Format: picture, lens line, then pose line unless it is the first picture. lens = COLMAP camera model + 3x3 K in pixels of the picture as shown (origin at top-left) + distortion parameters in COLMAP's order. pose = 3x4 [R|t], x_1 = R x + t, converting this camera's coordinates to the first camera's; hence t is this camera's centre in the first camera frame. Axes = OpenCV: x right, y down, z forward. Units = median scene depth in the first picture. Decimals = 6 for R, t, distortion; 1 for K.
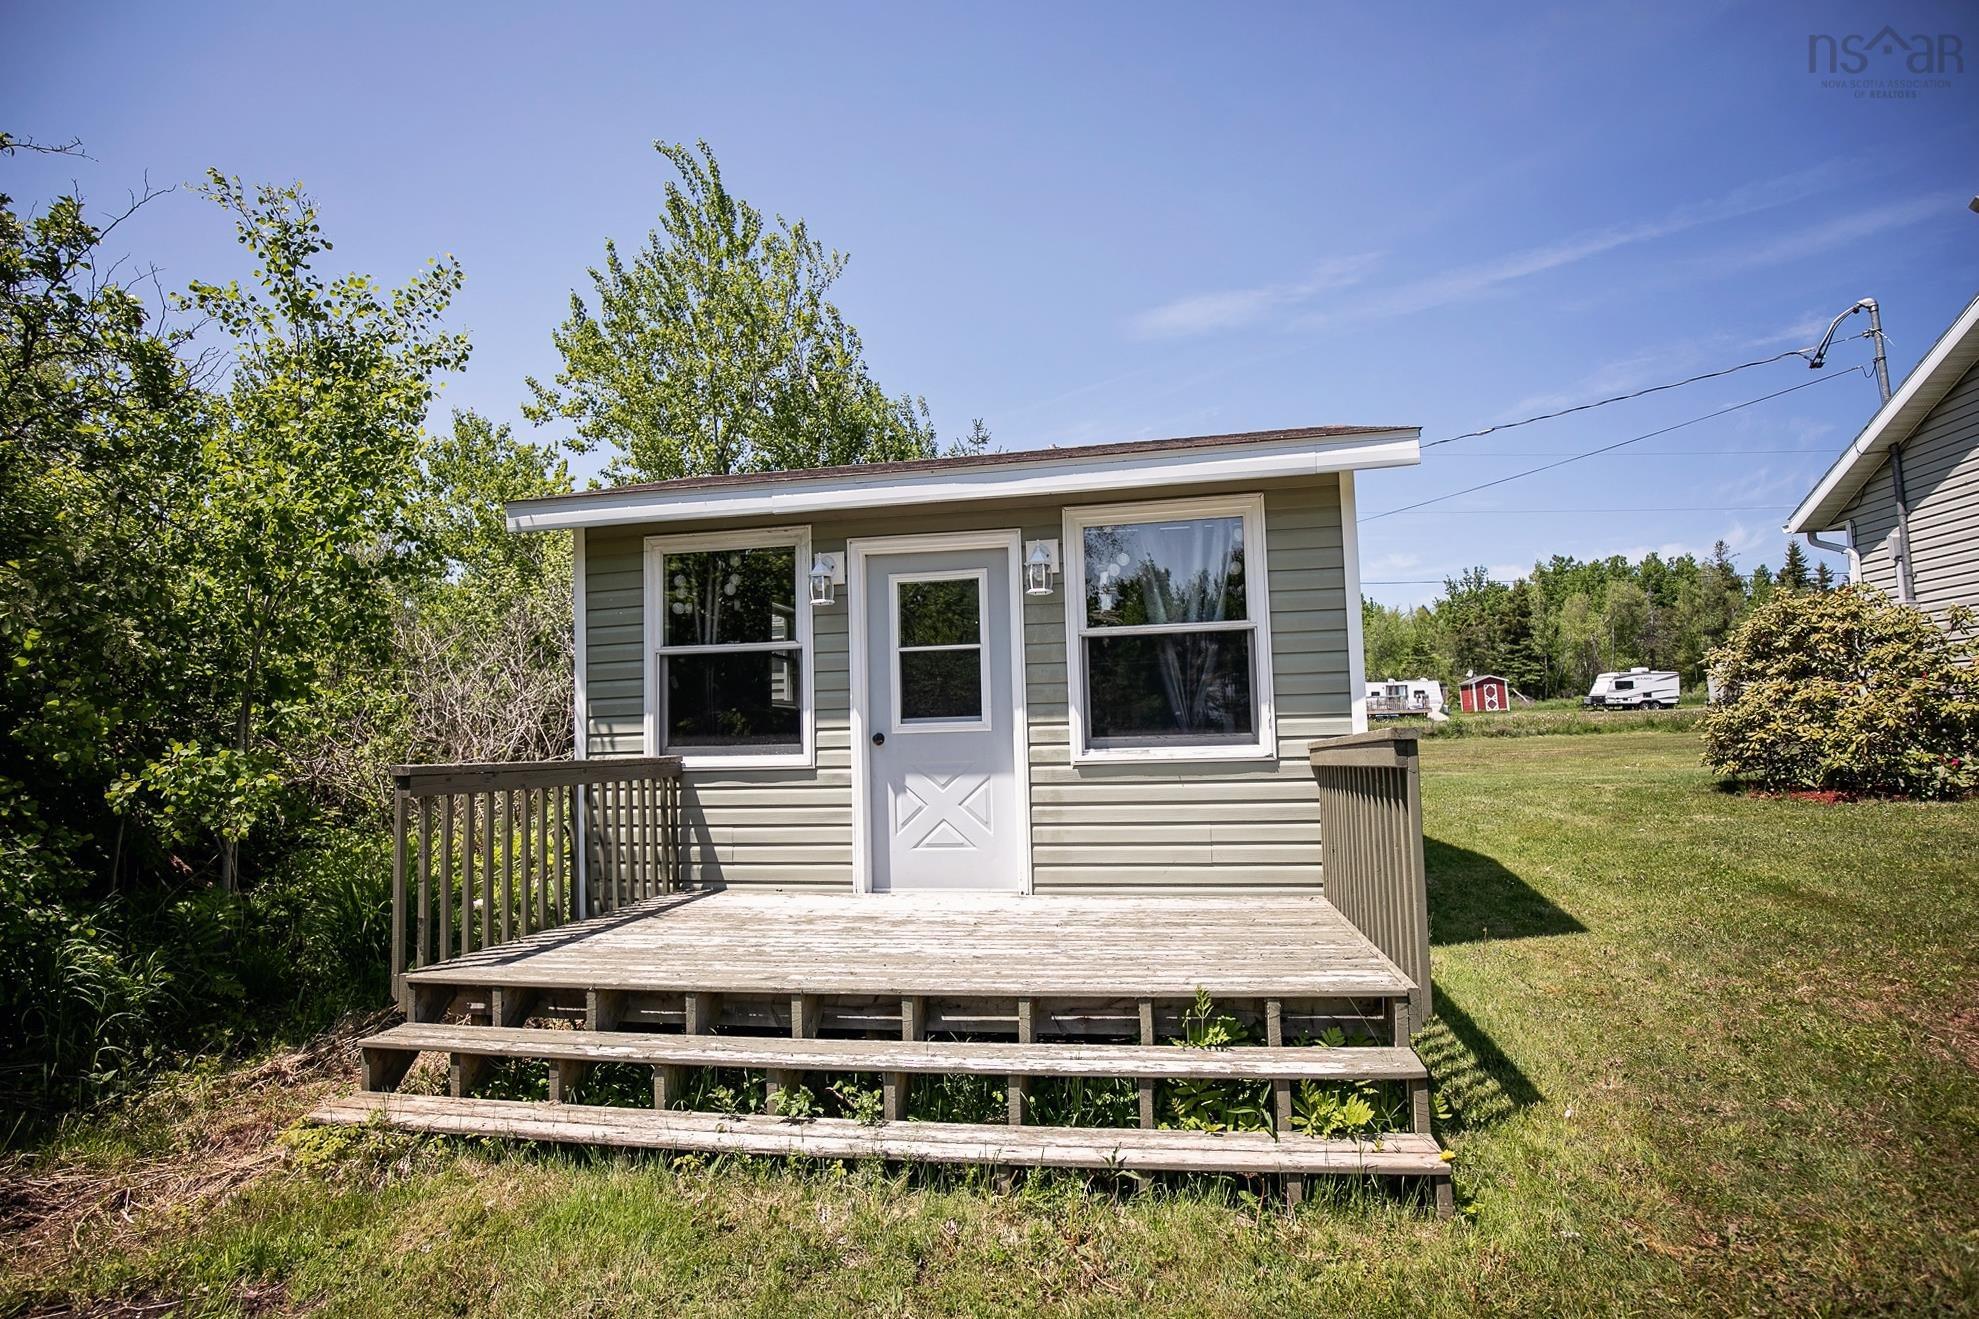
lens RADIAL K [[939.8, 0, 997.4], [0, 939.8, 668.9], [0, 0, 1]] dist [-0.024935, -0.000142]
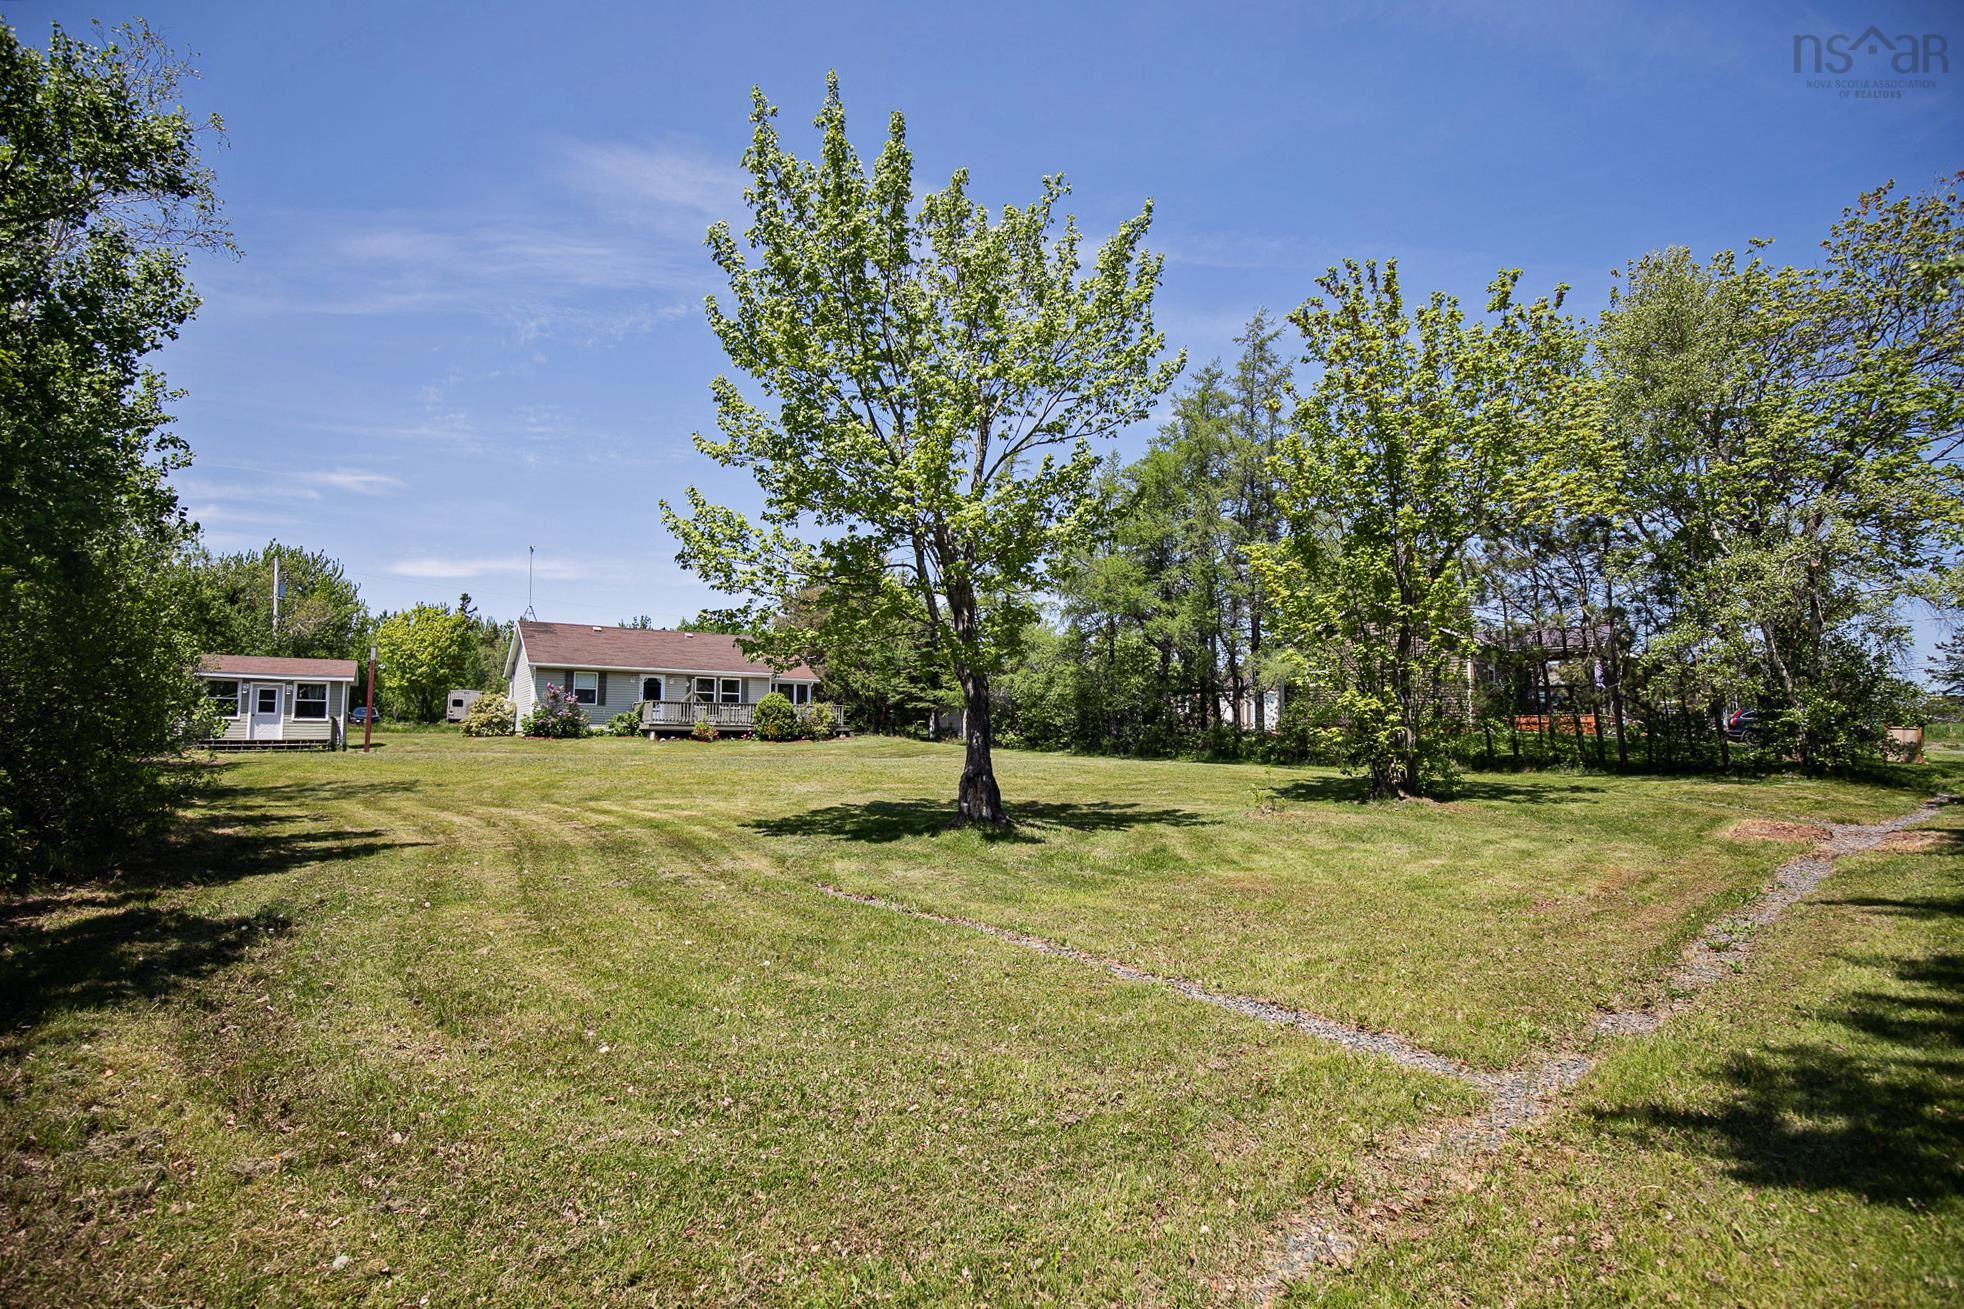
lens RADIAL K [[956.7, 0, 987.7], [0, 956.7, 672.2], [0, 0, 1]] dist [-0.023822, -0.000921]
pose [[0.734580, 0.077026, 0.674136, -0.745559], [-0.072609, 0.996754, -0.034769, -0.323867], [-0.674626, -0.023408, 0.737788, -6.461479]]
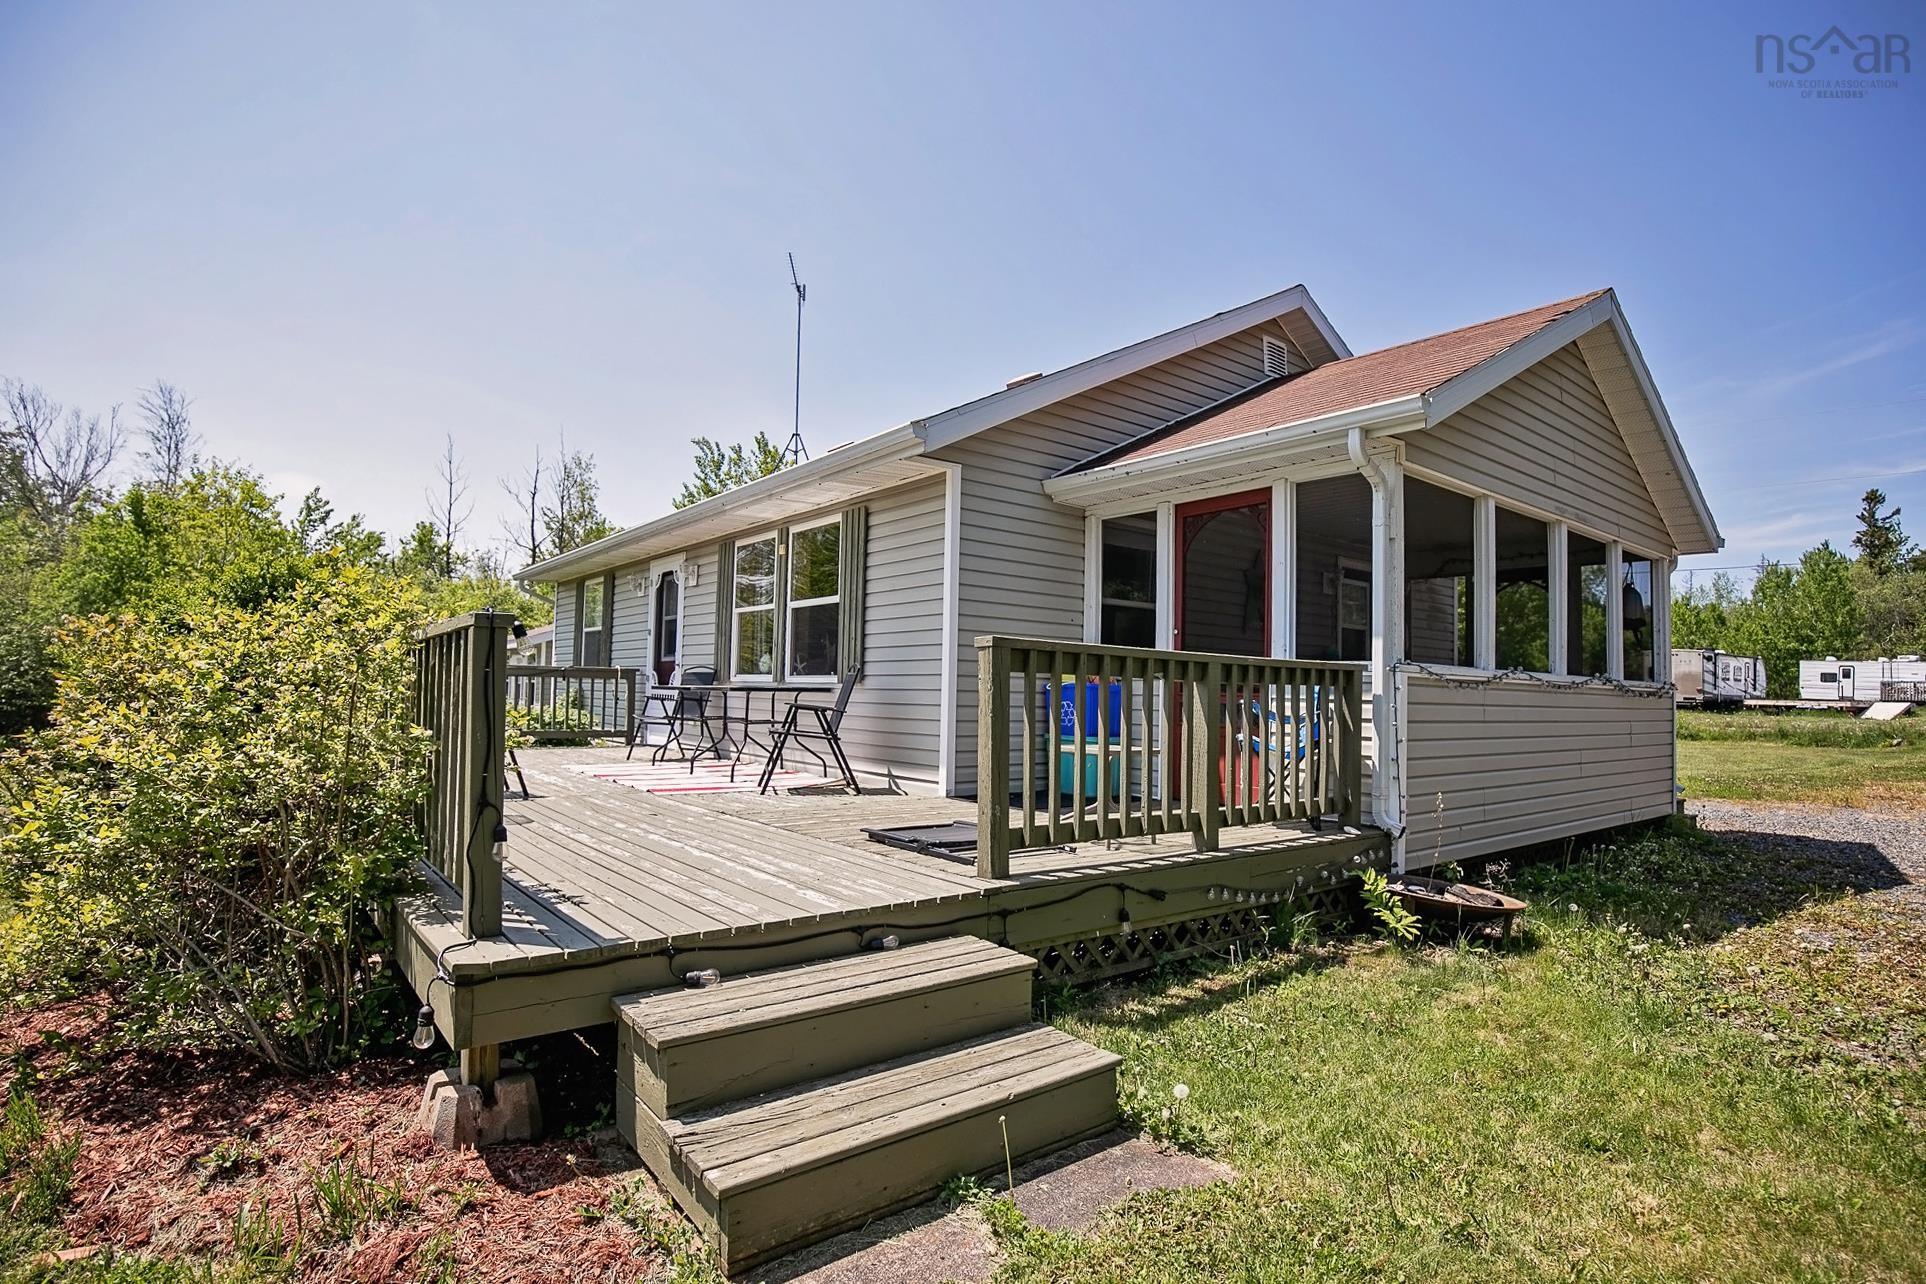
lens RADIAL K [[938.2, 0, 968.6], [0, 938.2, 659.4], [0, 0, 1]] dist [-0.023822, -0.000921]
pose [[0.736429, 0.018742, -0.676255, 3.787423], [0.008282, 0.999292, 0.036714, -0.238213], [0.676464, -0.032638, 0.735752, -0.597021]]
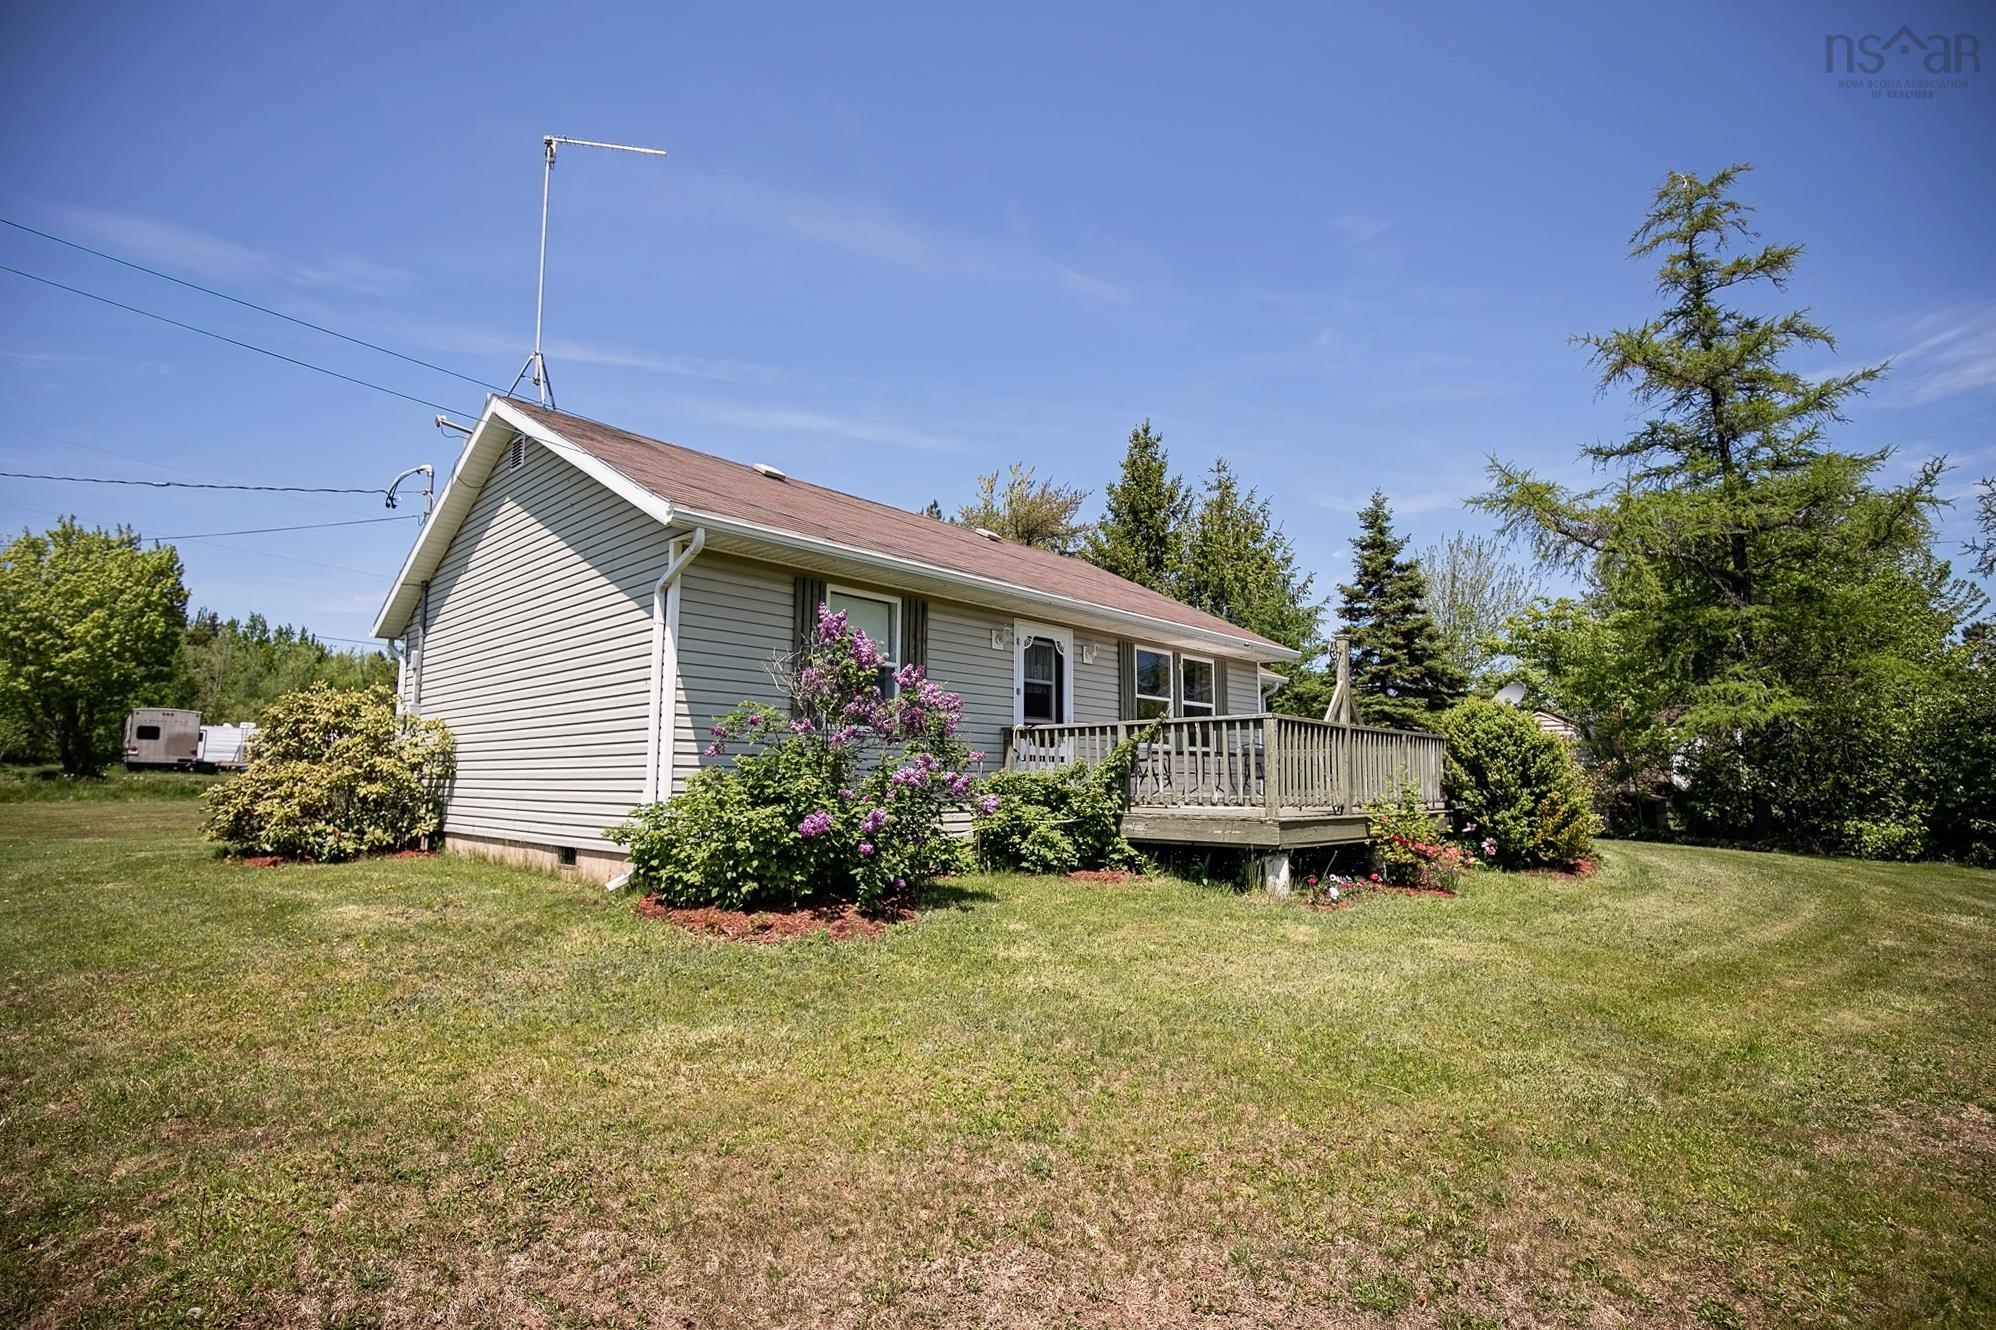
lens RADIAL K [[947.9, 0, 1005.9], [0, 947.9, 674.4], [0, 0, 1]] dist [-0.024935, -0.000142]
pose [[0.547277, 0.123371, 0.827809, 0.555169], [-0.079168, 0.992272, -0.095542, -0.086481], [-0.833199, -0.013248, 0.552815, -0.652001]]
